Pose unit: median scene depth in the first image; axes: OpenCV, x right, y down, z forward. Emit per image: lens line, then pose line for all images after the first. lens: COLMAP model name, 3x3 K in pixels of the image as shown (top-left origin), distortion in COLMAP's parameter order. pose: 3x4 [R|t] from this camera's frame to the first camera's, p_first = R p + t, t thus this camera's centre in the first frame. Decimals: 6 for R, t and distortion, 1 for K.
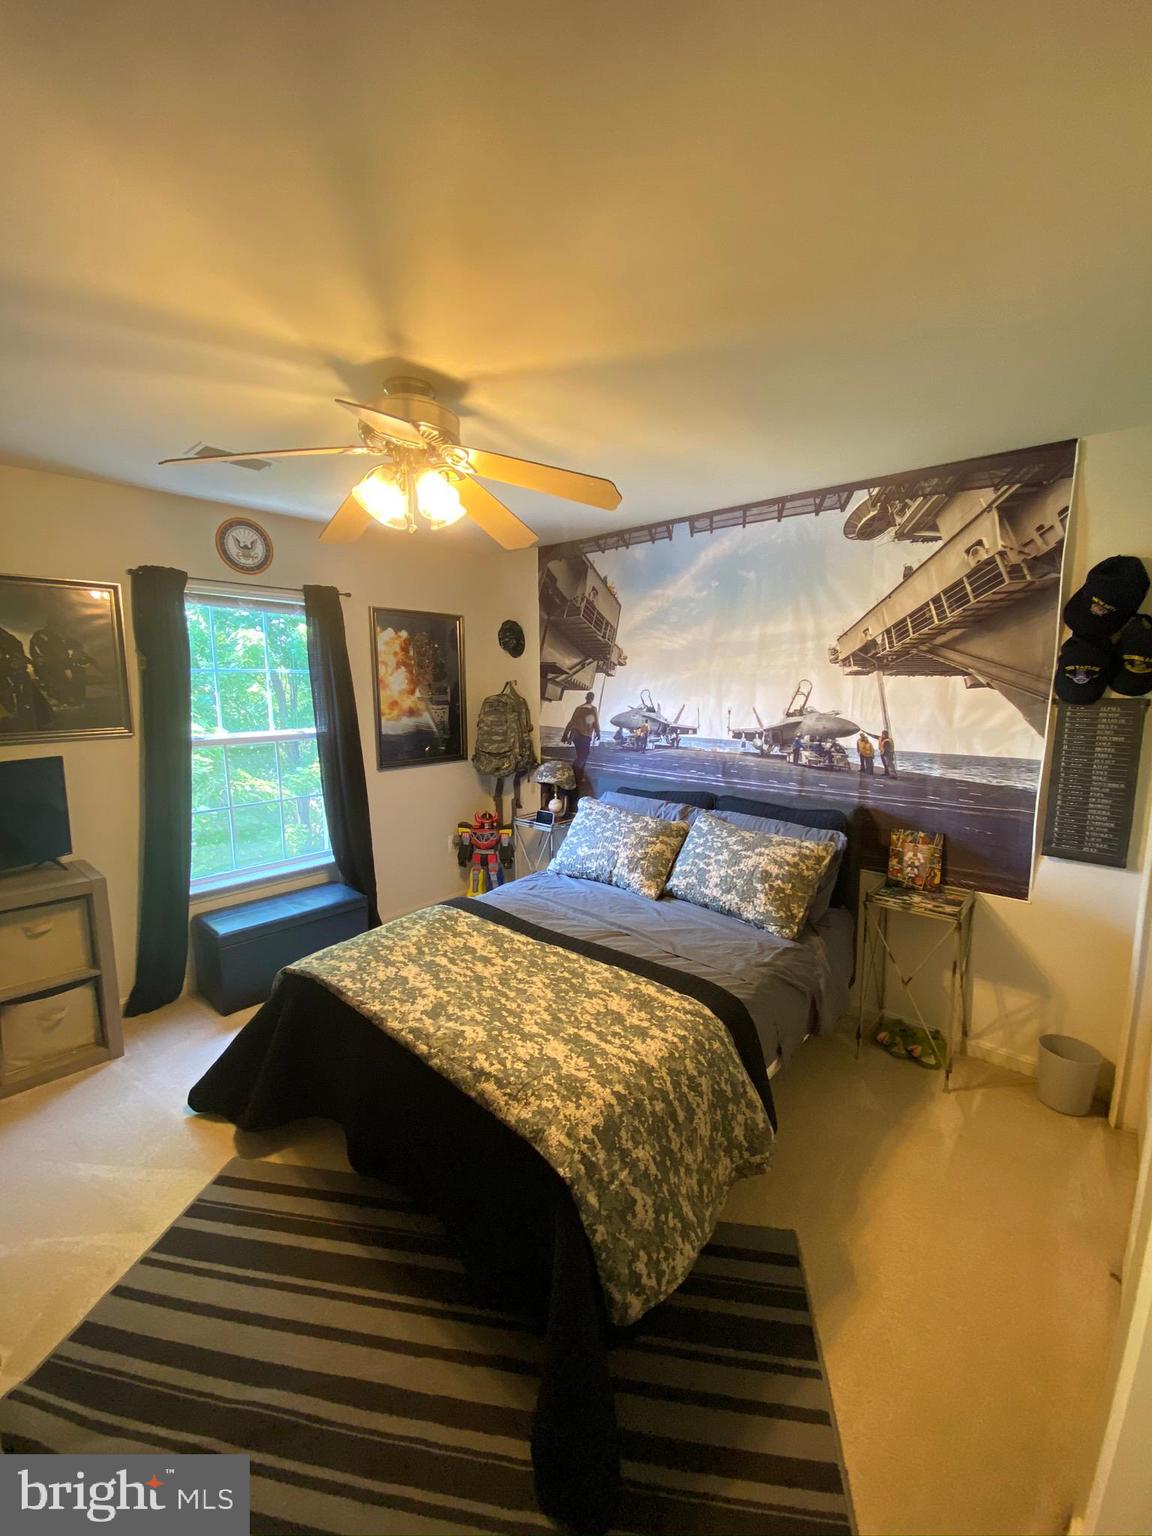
lens RADIAL K [[622.9, 0, 580.5], [0, 622.9, 765.0], [0, 0, 1]] dist [-0.004085, -0.008843]
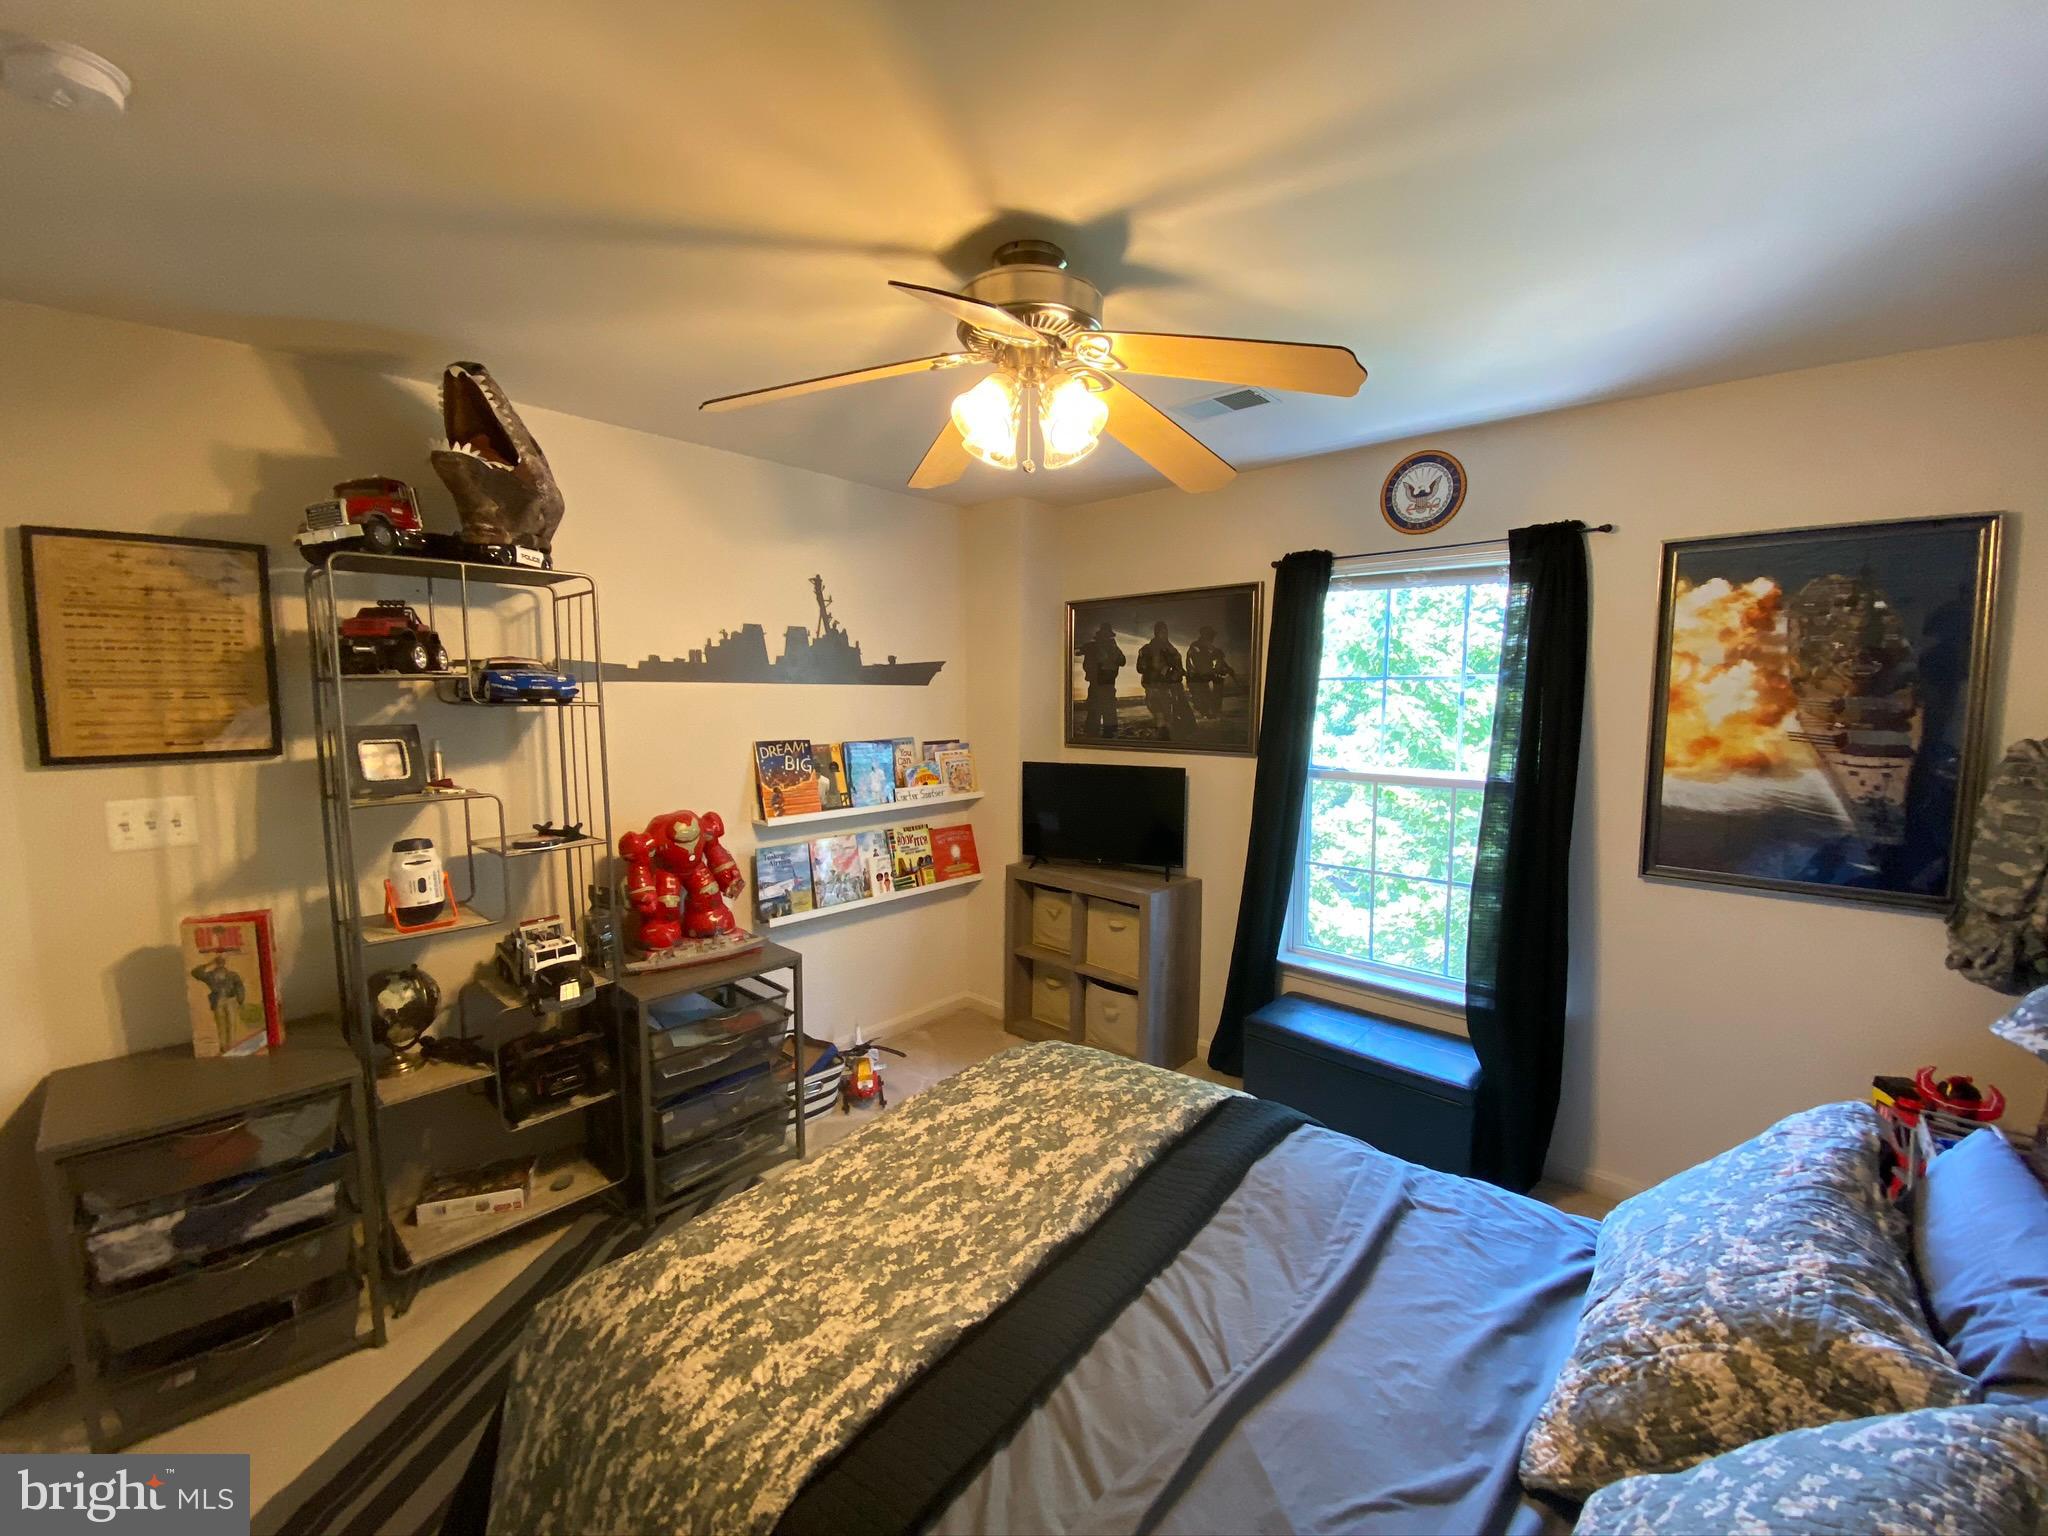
lens RADIAL K [[830.5, 0, 1031.1], [0, 830.5, 774.3], [0, 0, 1]] dist [-0.004085, -0.008843]
pose [[-0.035750, 0.097861, -0.994558, 0.391684], [-0.132987, 0.985877, 0.101788, -0.087470], [0.990473, 0.135902, -0.022231, 0.640399]]
